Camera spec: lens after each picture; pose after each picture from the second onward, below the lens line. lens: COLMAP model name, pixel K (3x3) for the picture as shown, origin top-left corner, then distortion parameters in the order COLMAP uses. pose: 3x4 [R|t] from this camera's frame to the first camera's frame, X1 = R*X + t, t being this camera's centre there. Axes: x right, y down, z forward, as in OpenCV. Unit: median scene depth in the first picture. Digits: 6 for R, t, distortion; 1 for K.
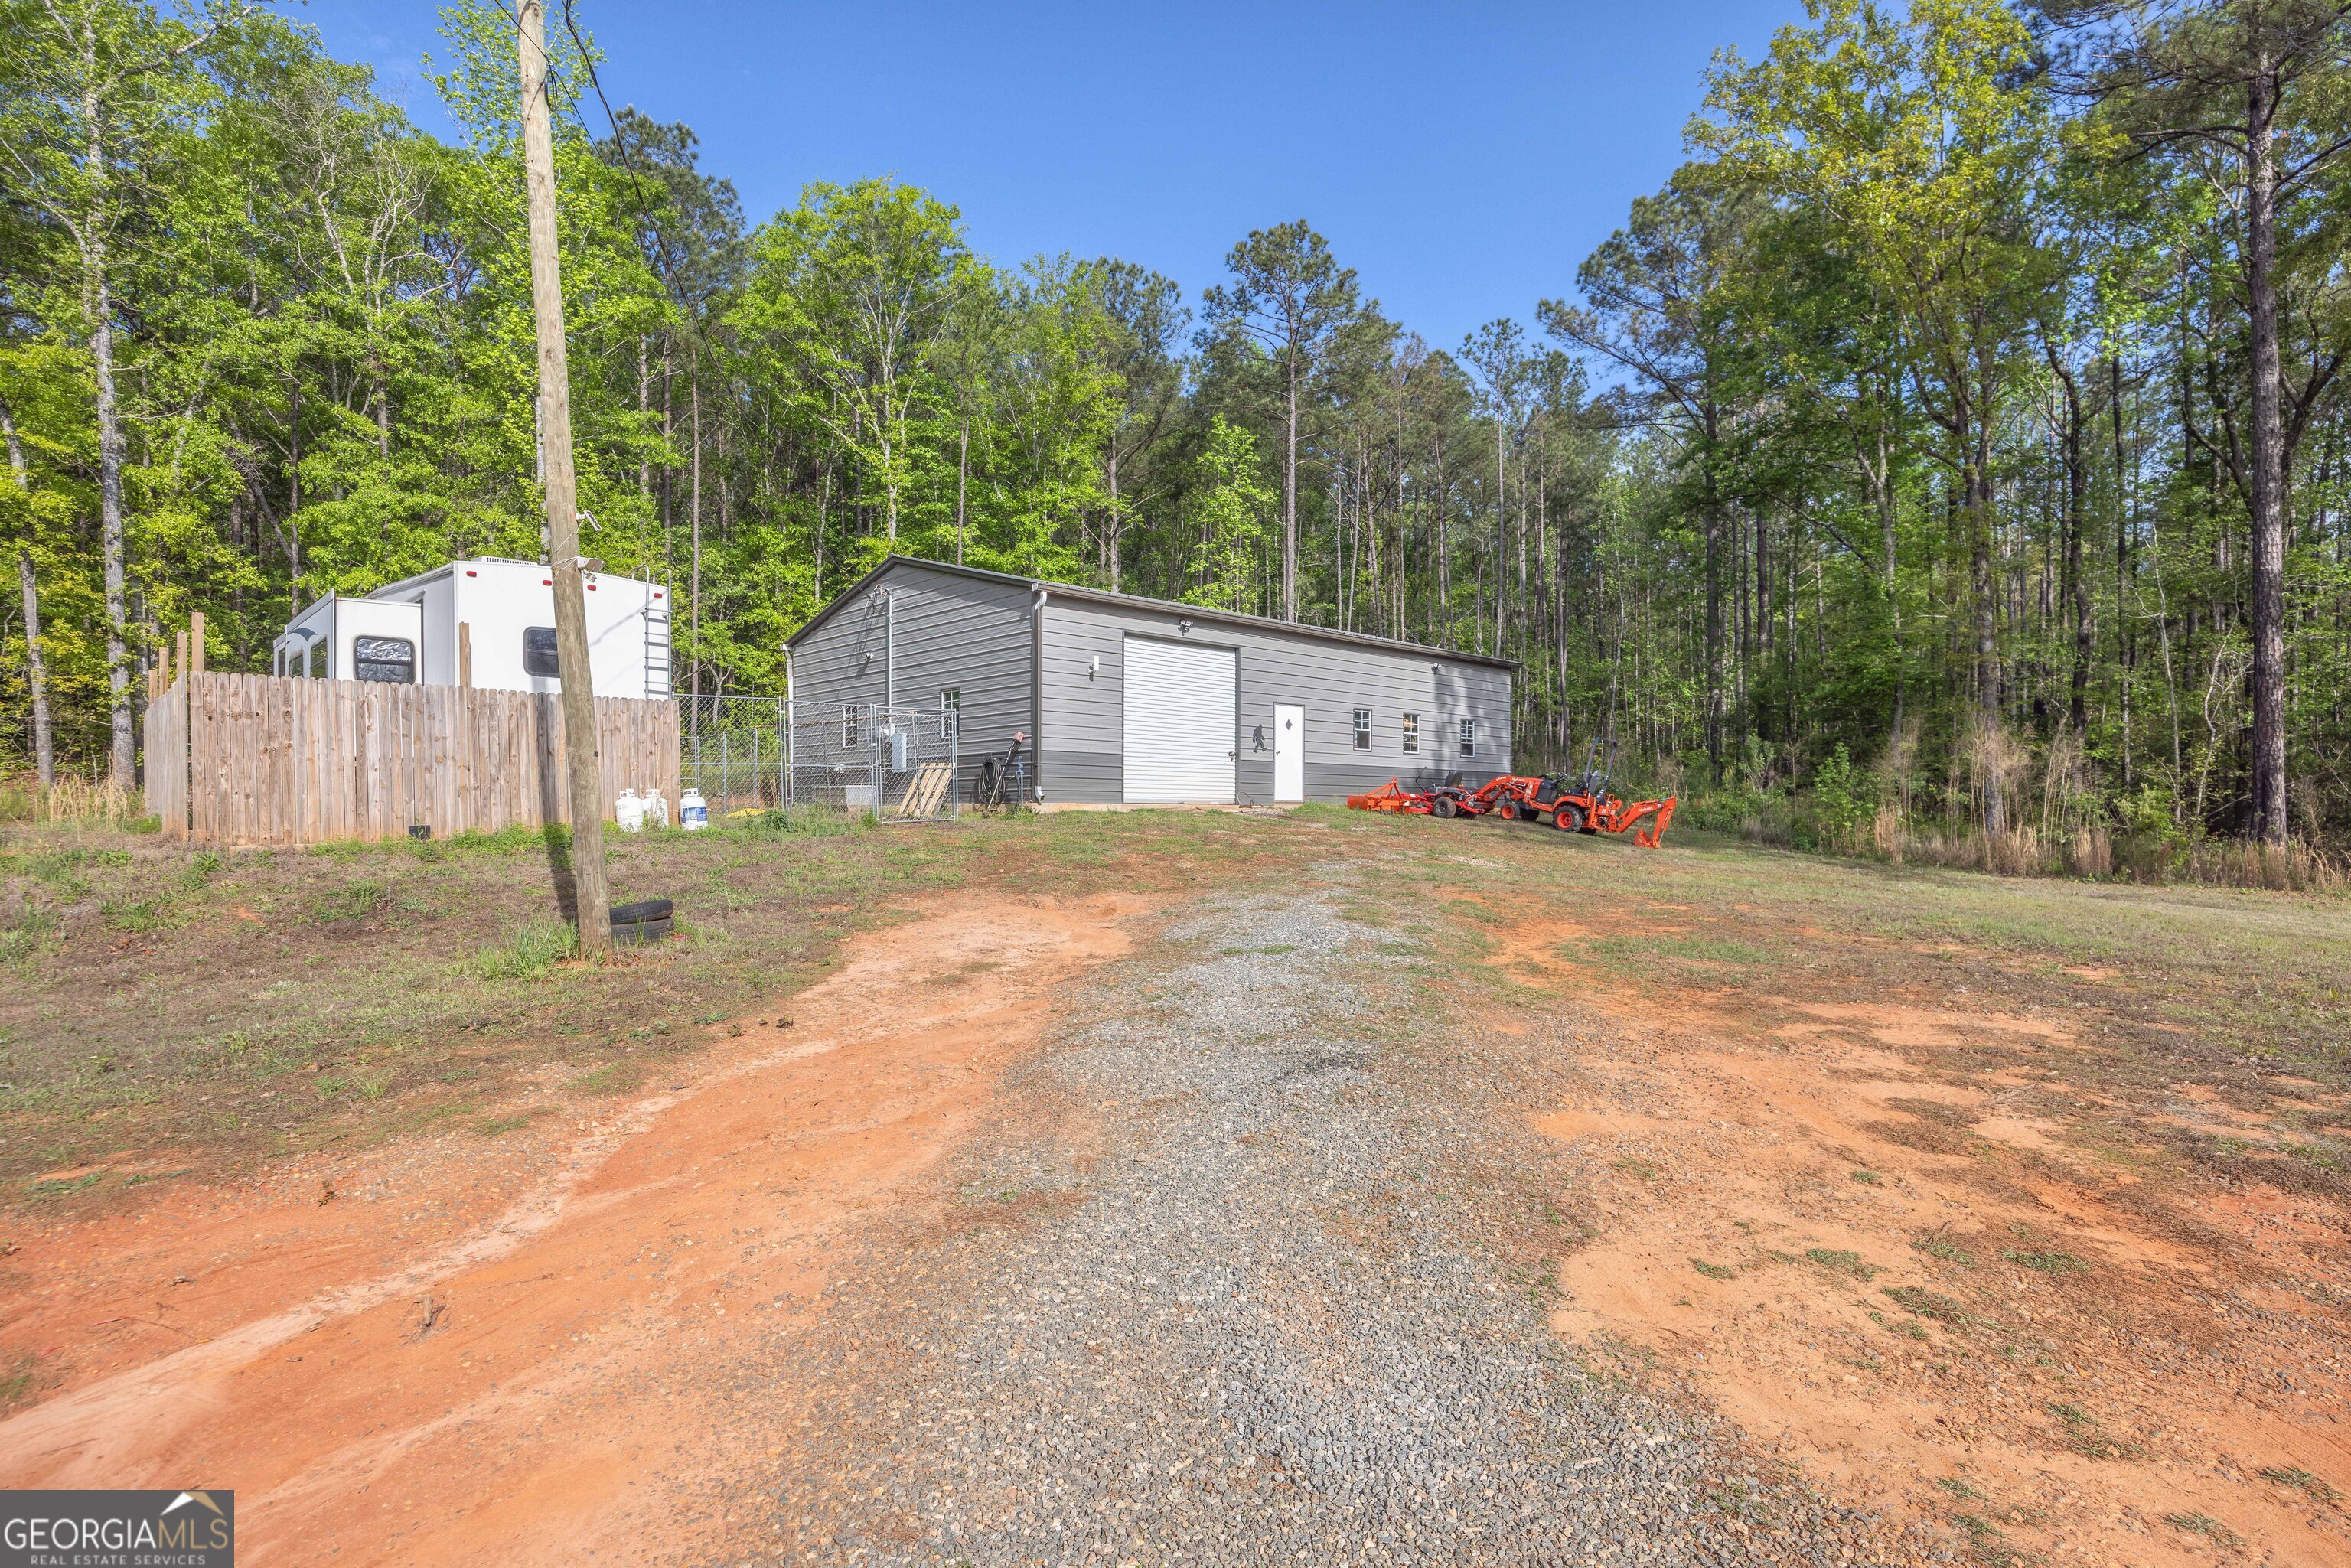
lens RADIAL K [[1253.1, 0, 1222.5], [0, 1253.1, 800.6], [0, 0, 1]] dist [-0.023890, 0.003958]
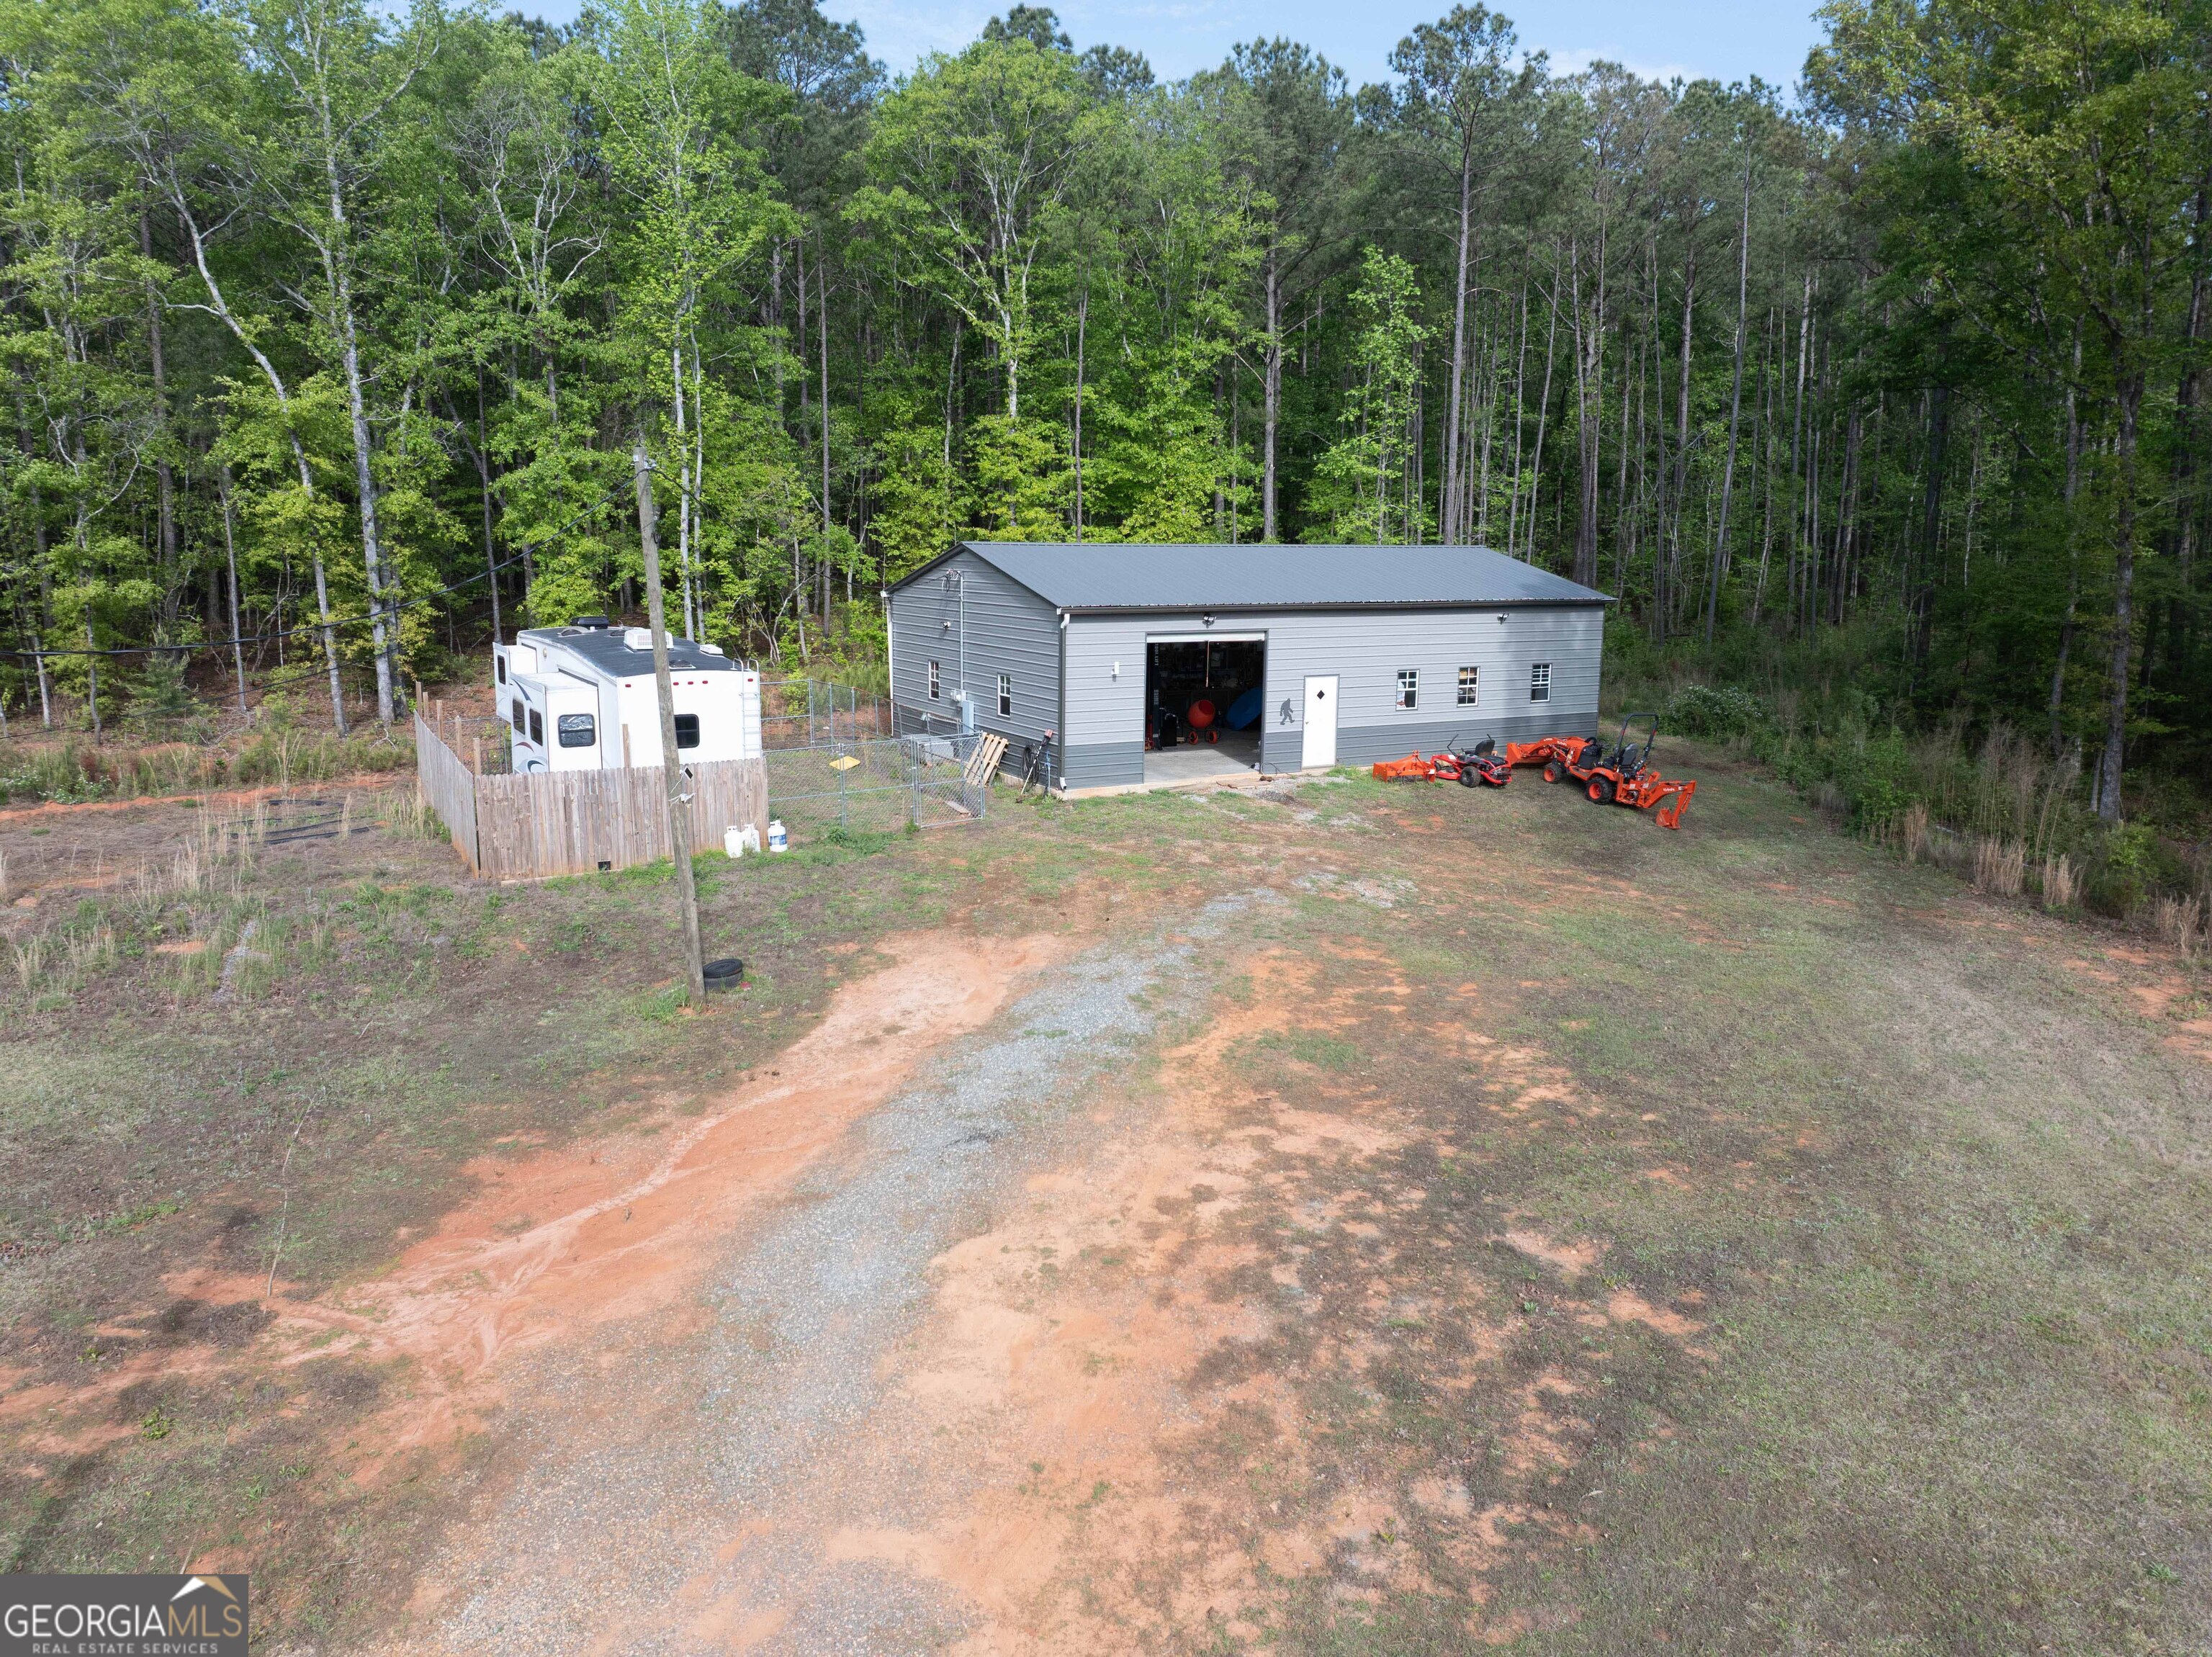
lens RADIAL K [[1555.2, 0, 1095.8], [0, 1555.2, 819.0], [0, 0, 1]] dist [-0.040187, -0.004871]
pose [[0.966566, 0.052249, -0.251038, 0.202719], [-0.009711, 0.985777, 0.167780, -0.174146], [0.256234, -0.159733, 0.953326, -0.320303]]
